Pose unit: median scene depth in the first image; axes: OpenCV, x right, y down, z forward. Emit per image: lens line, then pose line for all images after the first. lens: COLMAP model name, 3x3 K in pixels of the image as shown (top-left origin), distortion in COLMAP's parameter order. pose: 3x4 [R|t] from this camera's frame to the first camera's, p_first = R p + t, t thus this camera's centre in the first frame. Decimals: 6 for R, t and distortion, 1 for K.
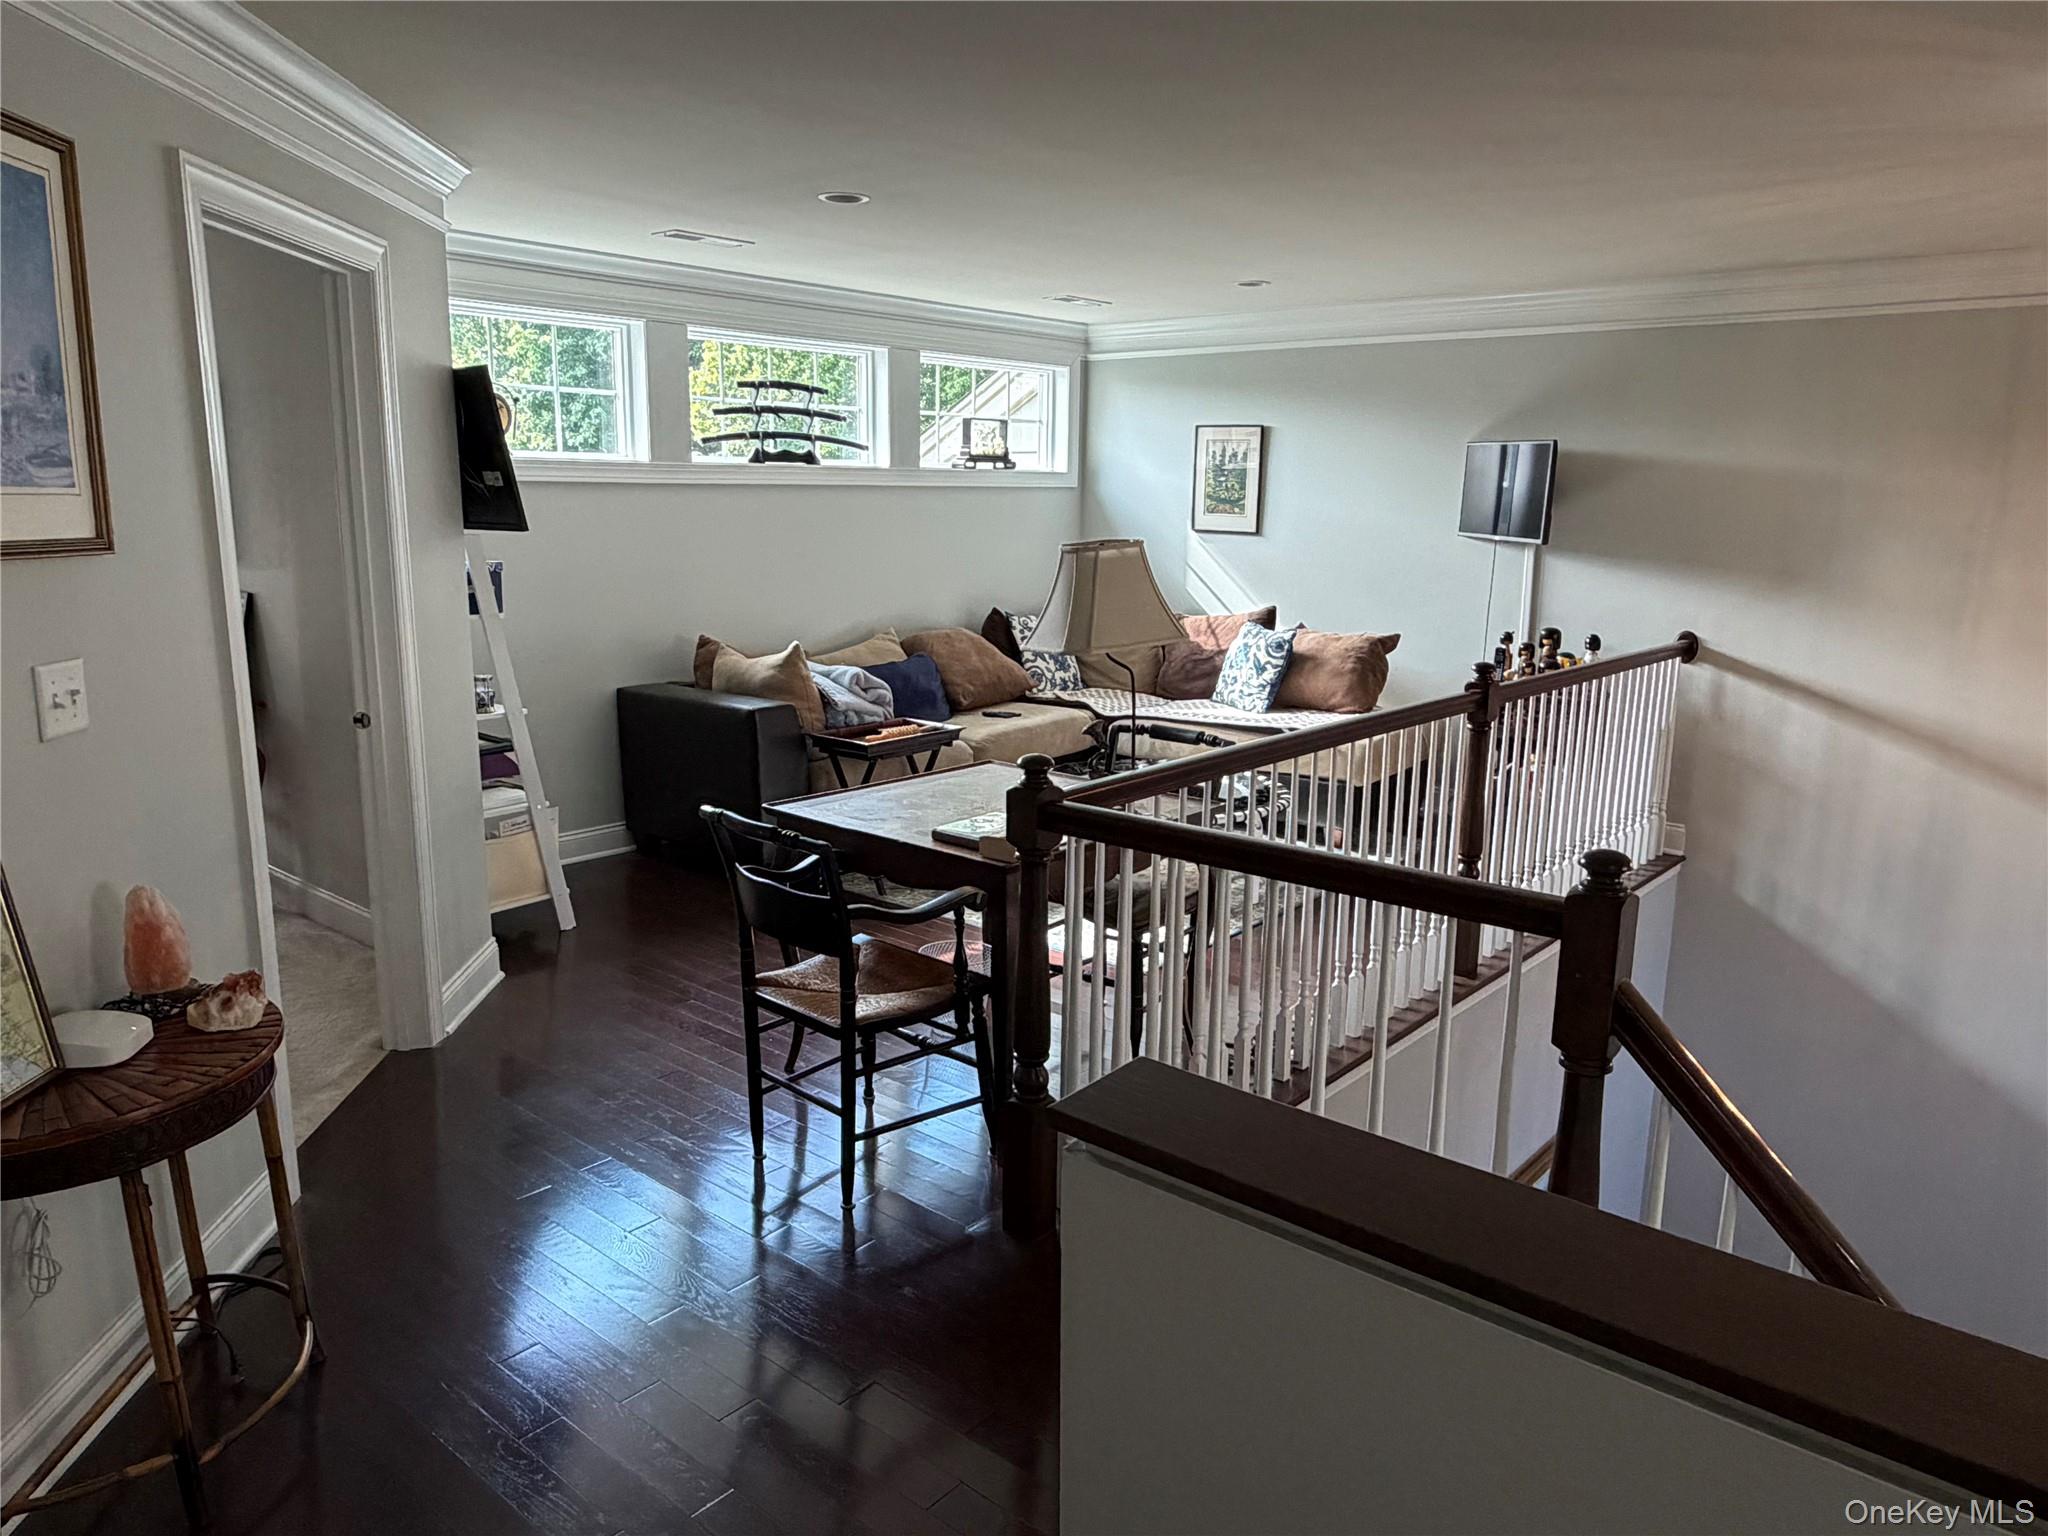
lens RADIAL K [[1385.9, 0, 1017.9], [0, 1385.9, 774.4], [0, 0, 1]] dist [-0.002309, 0.001683]
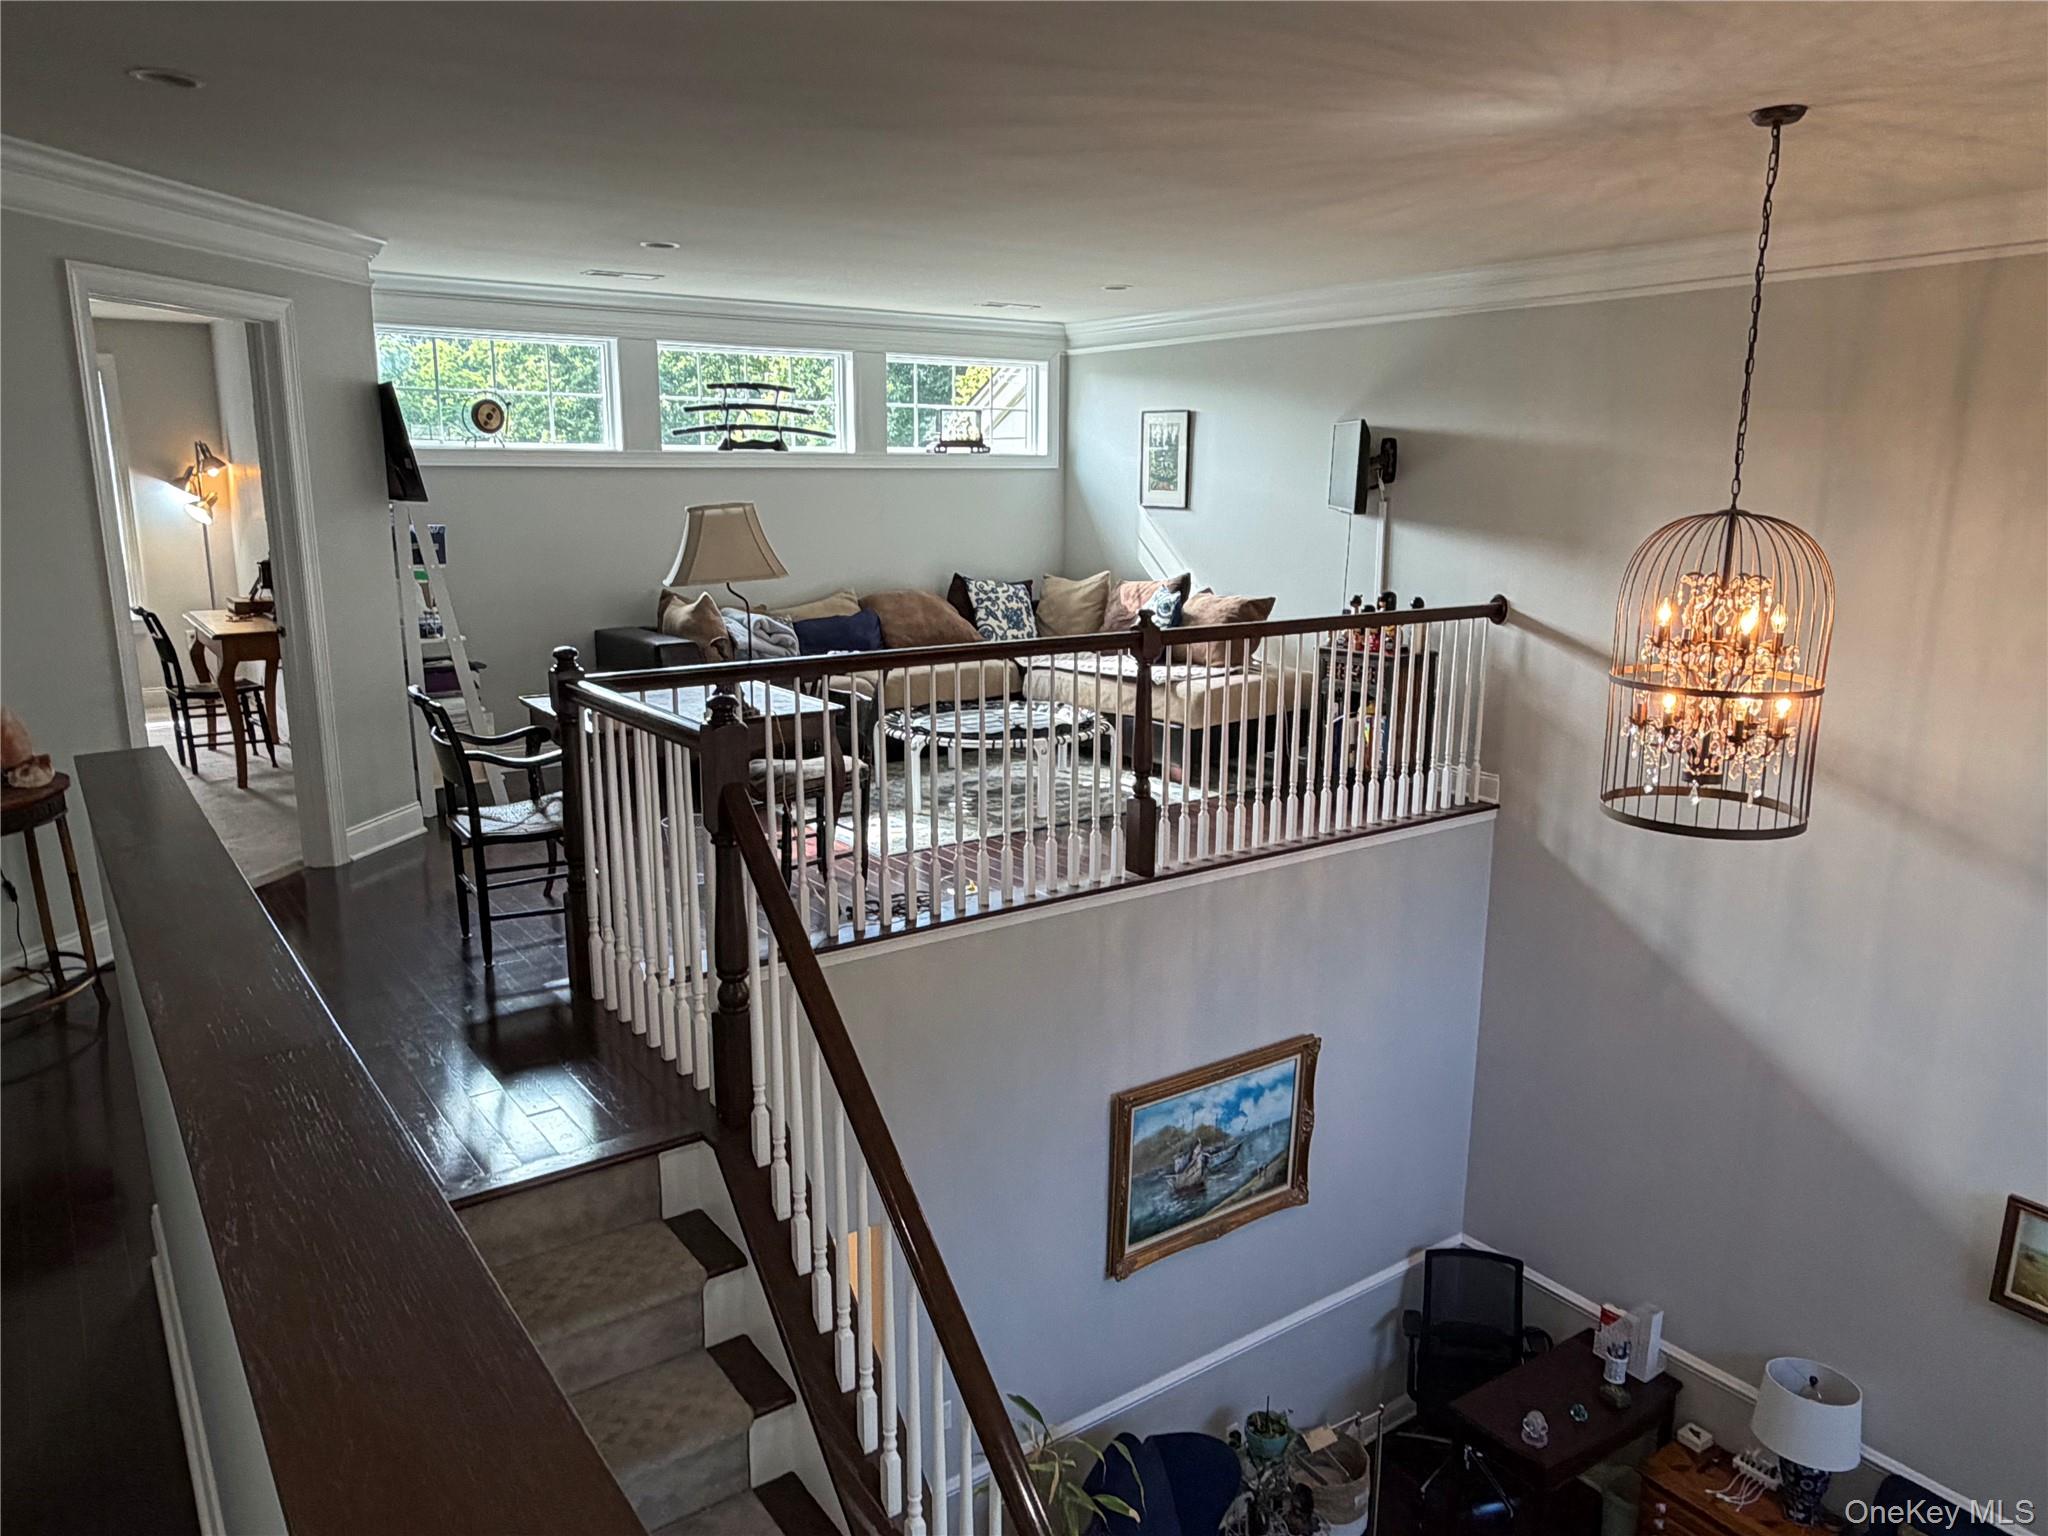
lens RADIAL K [[1385.9, 0, 1021.0], [0, 1385.9, 779.7], [0, 0, 1]] dist [-0.002309, 0.001683]
pose [[0.971508, 0.041208, -0.233398, 0.346535], [-0.038532, 0.999129, 0.016013, 0.034682], [0.233855, -0.006563, 0.972249, -0.125066]]
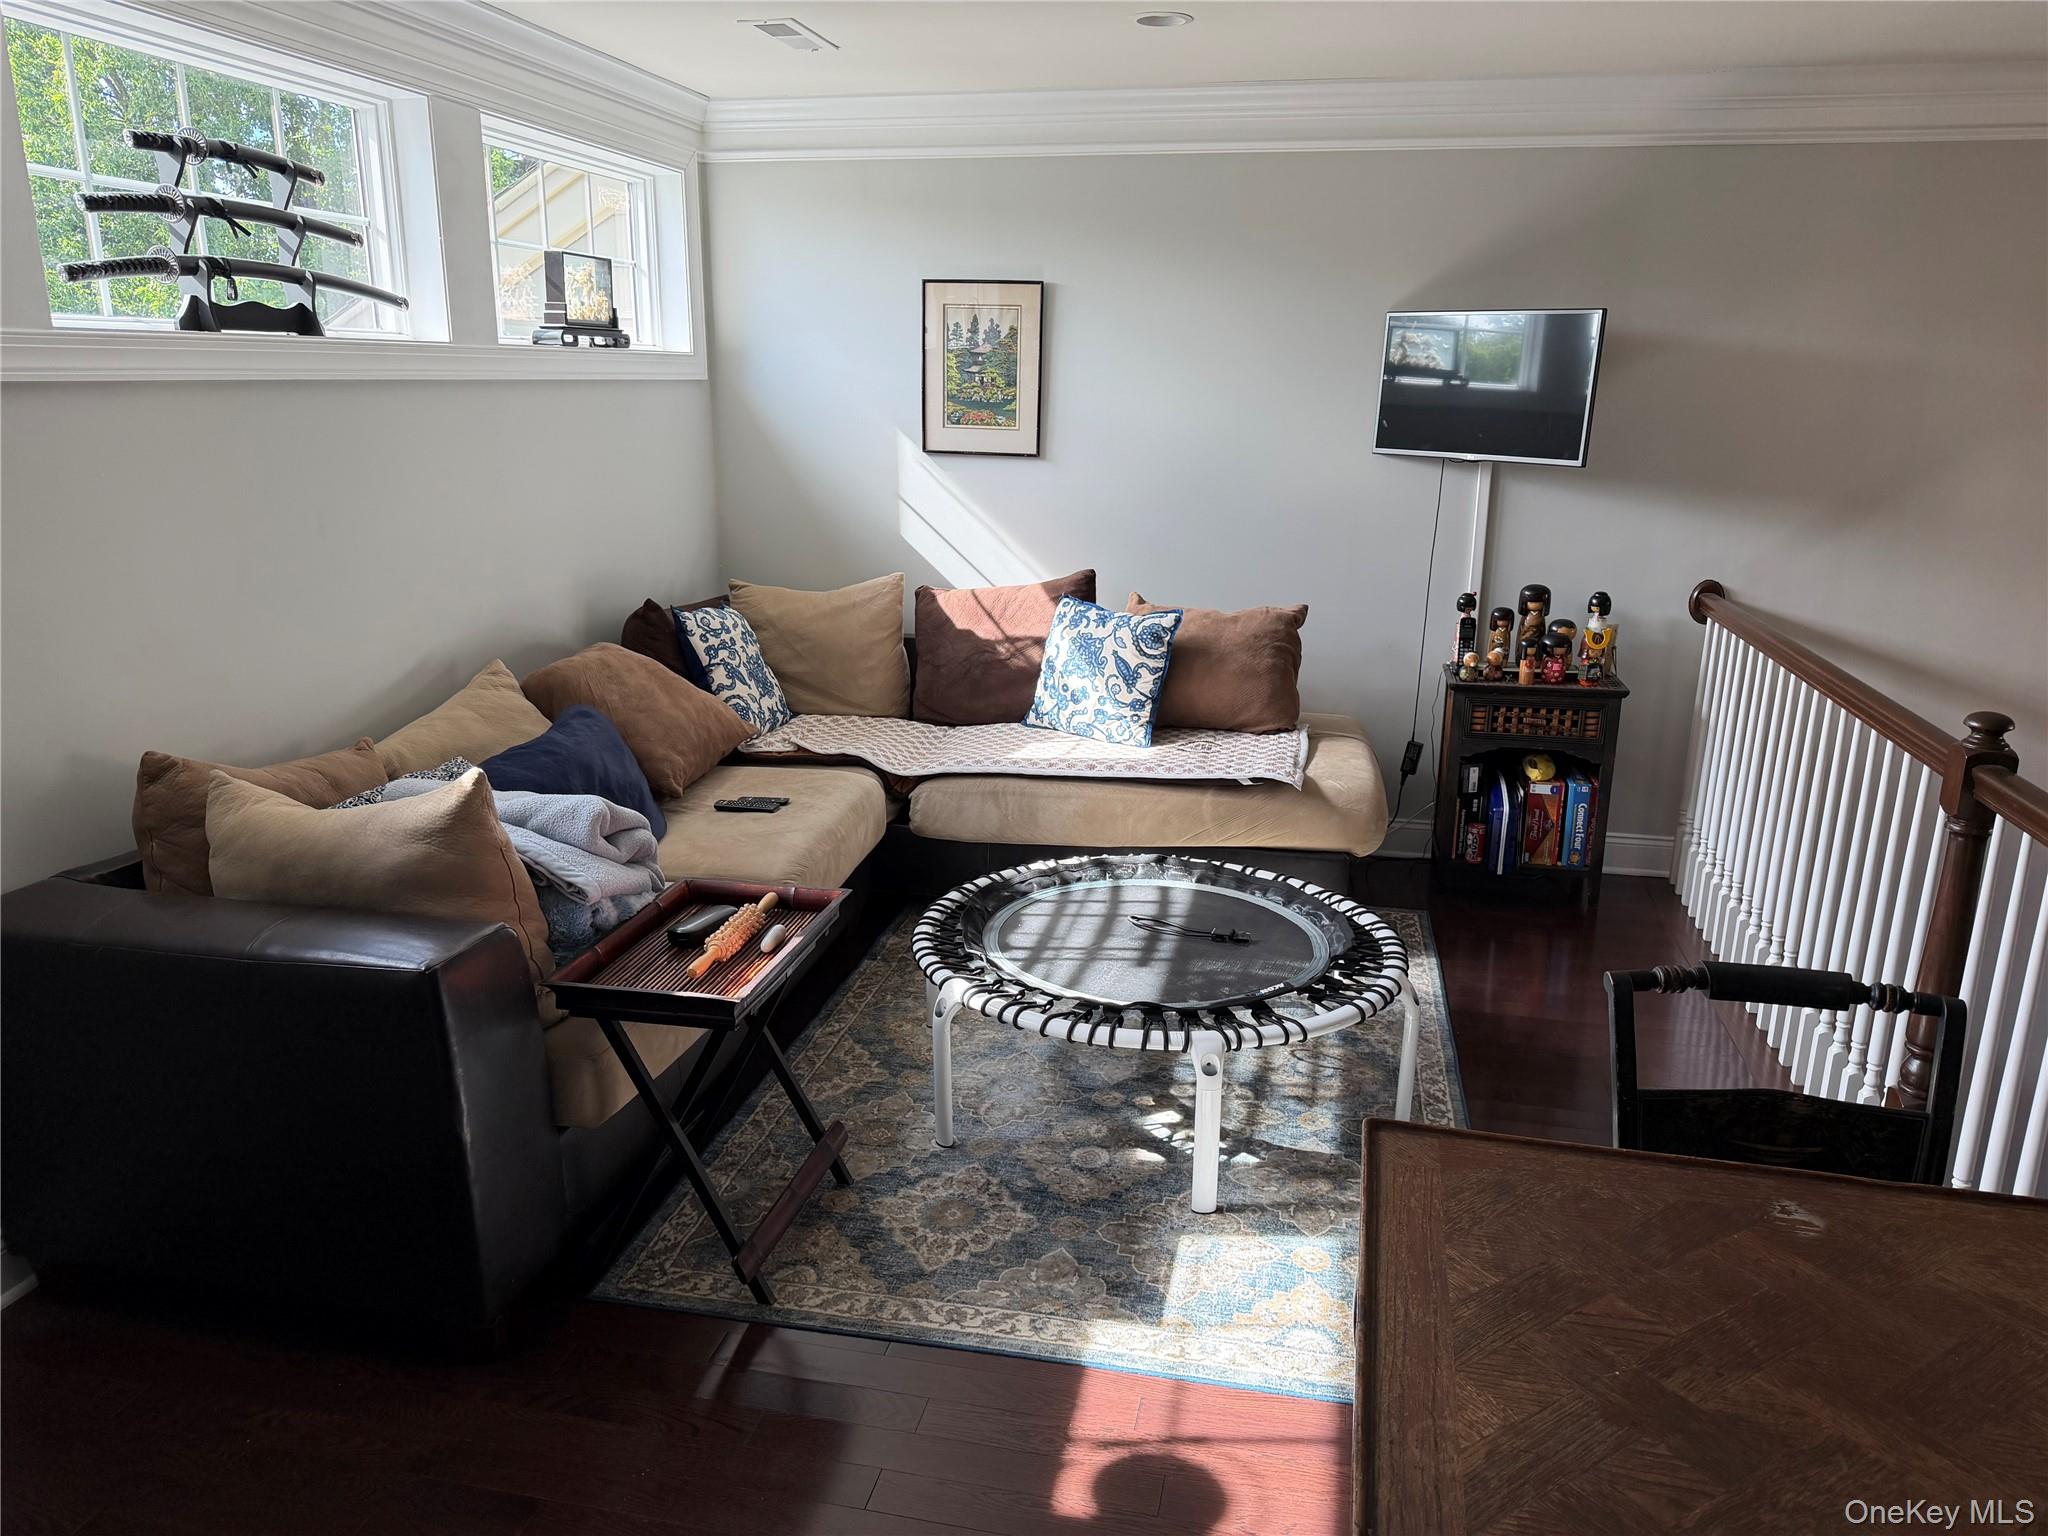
lens RADIAL K [[1453.0, 0, 1035.7], [0, 1453.0, 777.6], [0, 0, 1]] dist [0.046055, -0.044095]
pose [[0.874573, -0.129896, 0.467171, -0.184075], [0.095877, 0.990754, 0.095990, -0.099818], [-0.475321, -0.039159, 0.878941, 0.440698]]
